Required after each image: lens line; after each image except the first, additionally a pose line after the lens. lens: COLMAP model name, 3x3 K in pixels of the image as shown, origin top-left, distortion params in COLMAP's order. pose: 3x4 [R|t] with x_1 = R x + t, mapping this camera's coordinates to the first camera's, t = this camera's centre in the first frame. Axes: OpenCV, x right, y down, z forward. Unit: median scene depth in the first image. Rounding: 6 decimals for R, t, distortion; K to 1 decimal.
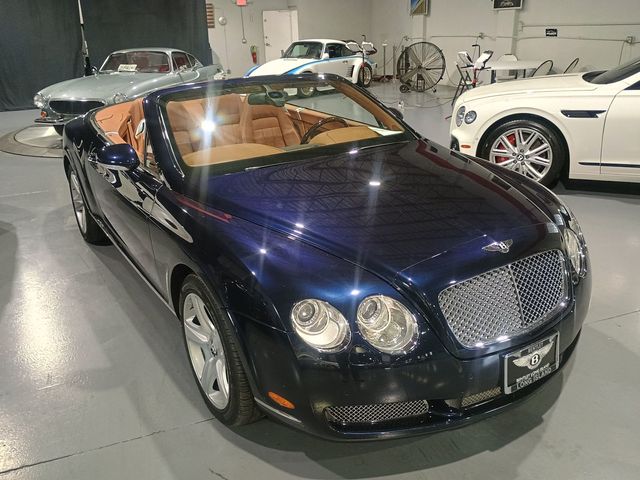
lens RADIAL K [[551.4, 0, 313.4], [0, 551.4, 236.9], [0, 0, 1]] dist [0.057836, -0.067543]
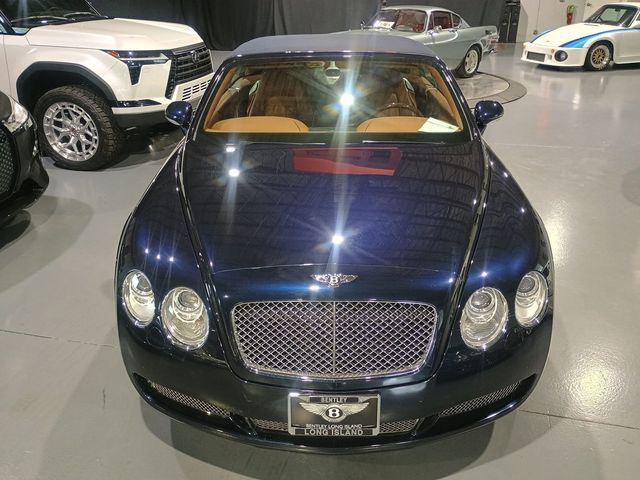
lens RADIAL K [[551.4, 0, 329.2], [0, 551.4, 229.1], [0, 0, 1]] dist [0.057836, -0.067543]
pose [[0.842949, 0.250779, -0.475970, 0.158968], [-0.218363, 0.968044, 0.123320, -0.038667], [0.491686, -0.000019, 0.870773, 0.045461]]
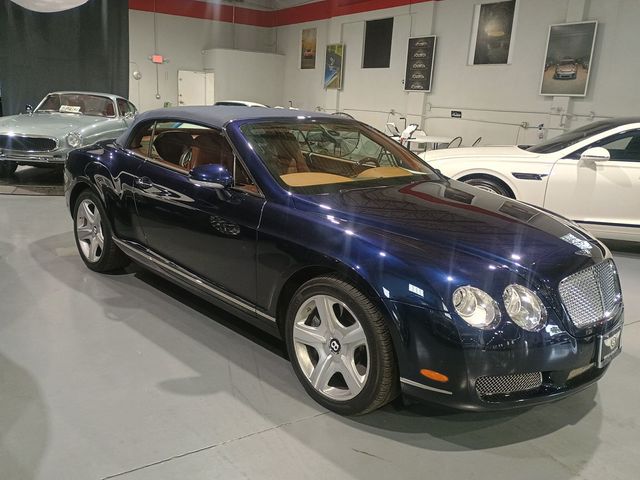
lens RADIAL K [[551.4, 0, 319.1], [0, 551.4, 240.7], [0, 0, 1]] dist [0.057836, -0.067543]
pose [[0.972973, 0.035628, 0.228153, -0.118587], [-0.010214, 0.993699, -0.111618, 0.029355], [-0.230693, 0.106271, 0.967206, -0.021823]]
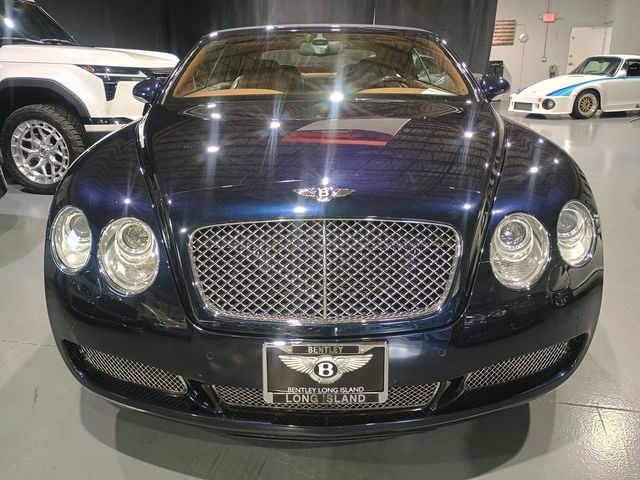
lens RADIAL K [[551.4, 0, 325.2], [0, 551.4, 238.1], [0, 0, 1]] dist [0.057836, -0.067543]
pose [[0.851231, 0.185209, -0.491023, 0.147446], [-0.208633, 0.977968, 0.007197, 0.013874], [0.481538, 0.096317, 0.871117, 0.088746]]
